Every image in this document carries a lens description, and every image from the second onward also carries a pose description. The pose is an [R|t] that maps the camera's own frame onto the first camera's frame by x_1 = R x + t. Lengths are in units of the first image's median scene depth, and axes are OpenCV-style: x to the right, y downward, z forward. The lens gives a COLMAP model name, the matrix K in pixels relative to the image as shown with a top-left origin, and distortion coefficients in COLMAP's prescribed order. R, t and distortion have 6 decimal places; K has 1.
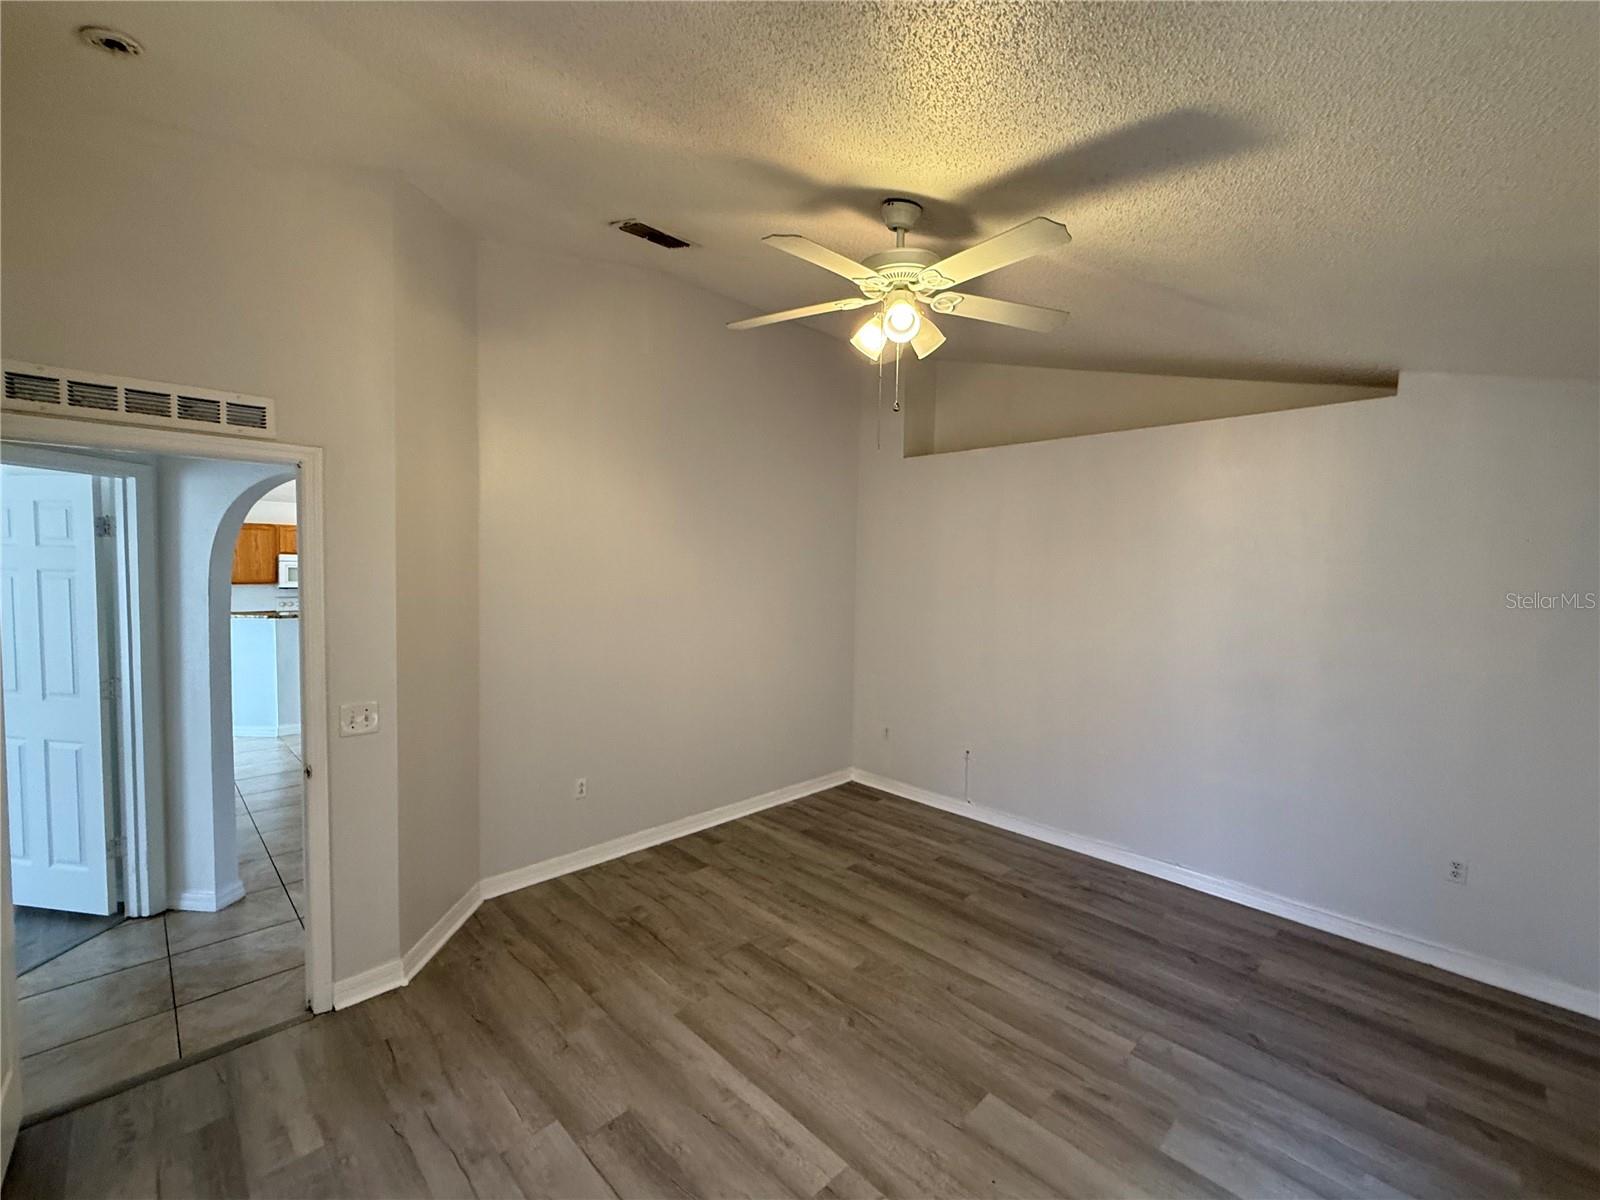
lens RADIAL K [[675.4, 0, 796.2], [0, 675.4, 599.4], [0, 0, 1]] dist [0.001296, 0.000319]
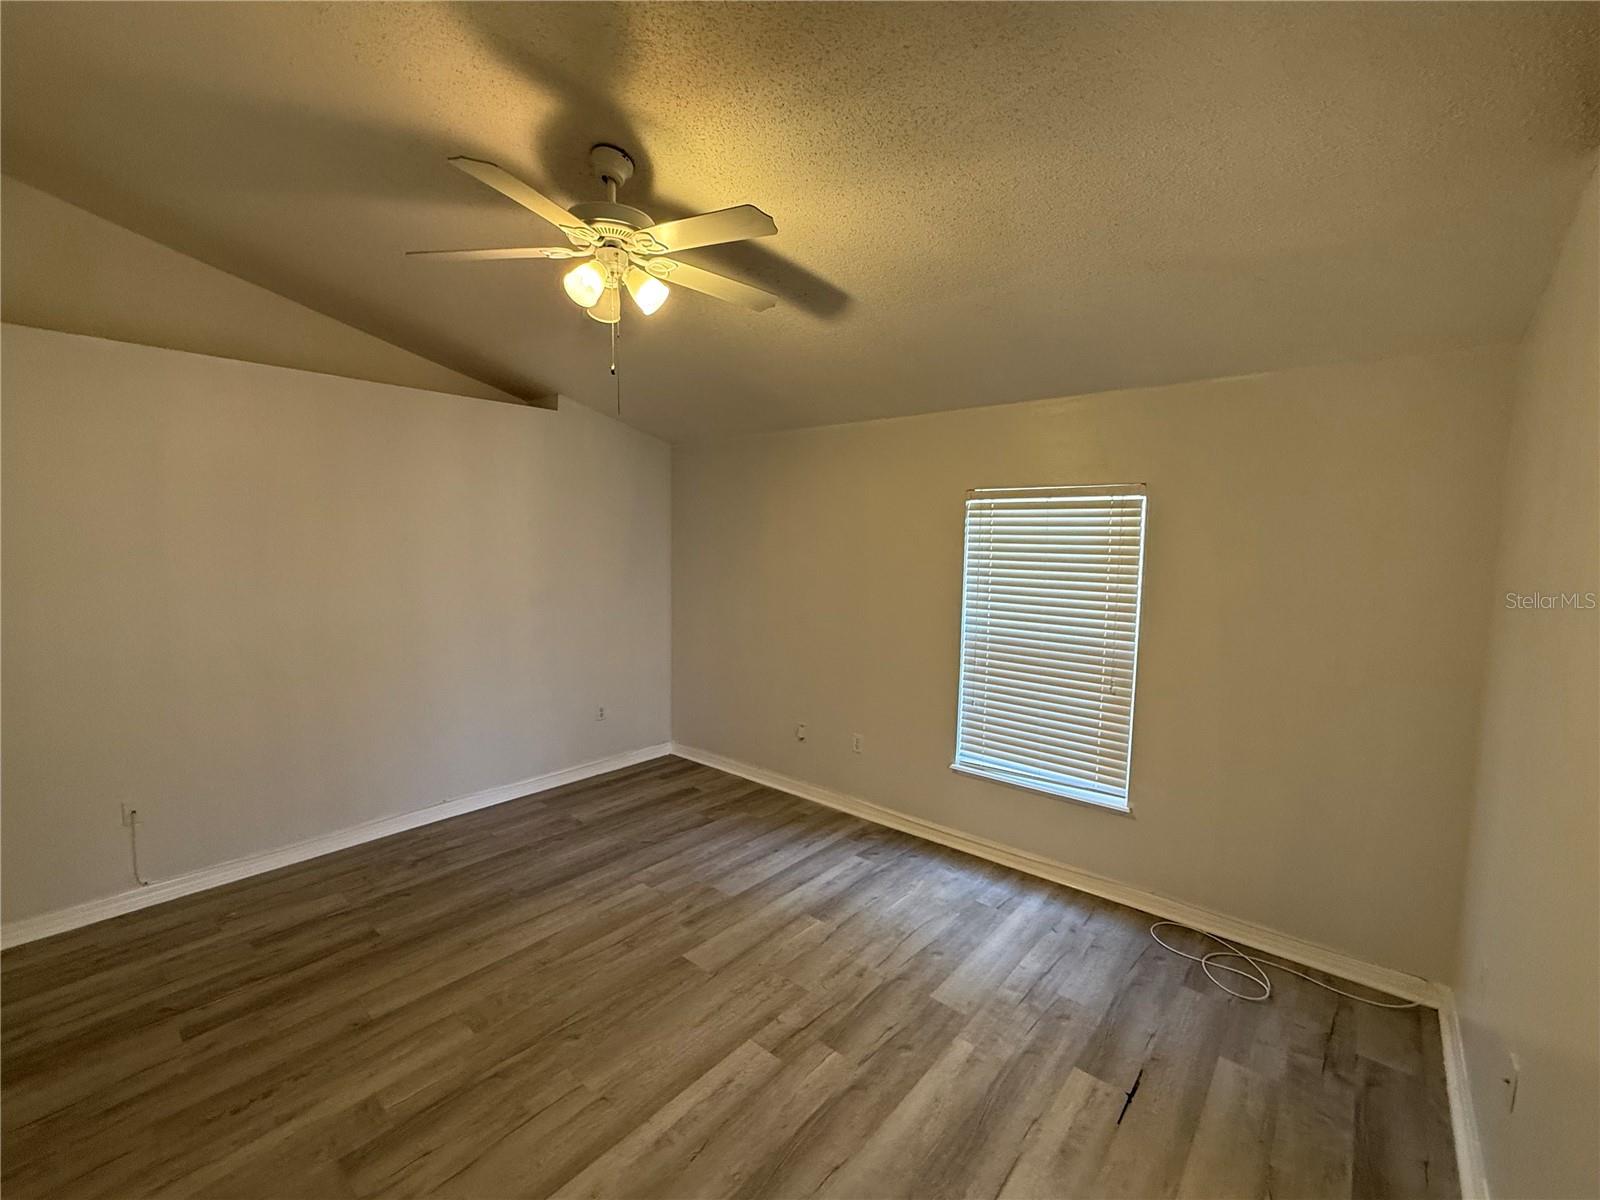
lens RADIAL K [[675.4, 0, 796.6], [0, 675.4, 602.1], [0, 0, 1]] dist [0.001296, 0.000319]
pose [[-0.087477, -0.114117, 0.989609, -0.706599], [0.034944, 0.992454, 0.117534, -0.051020], [-0.995553, 0.044863, -0.082829, 0.672341]]
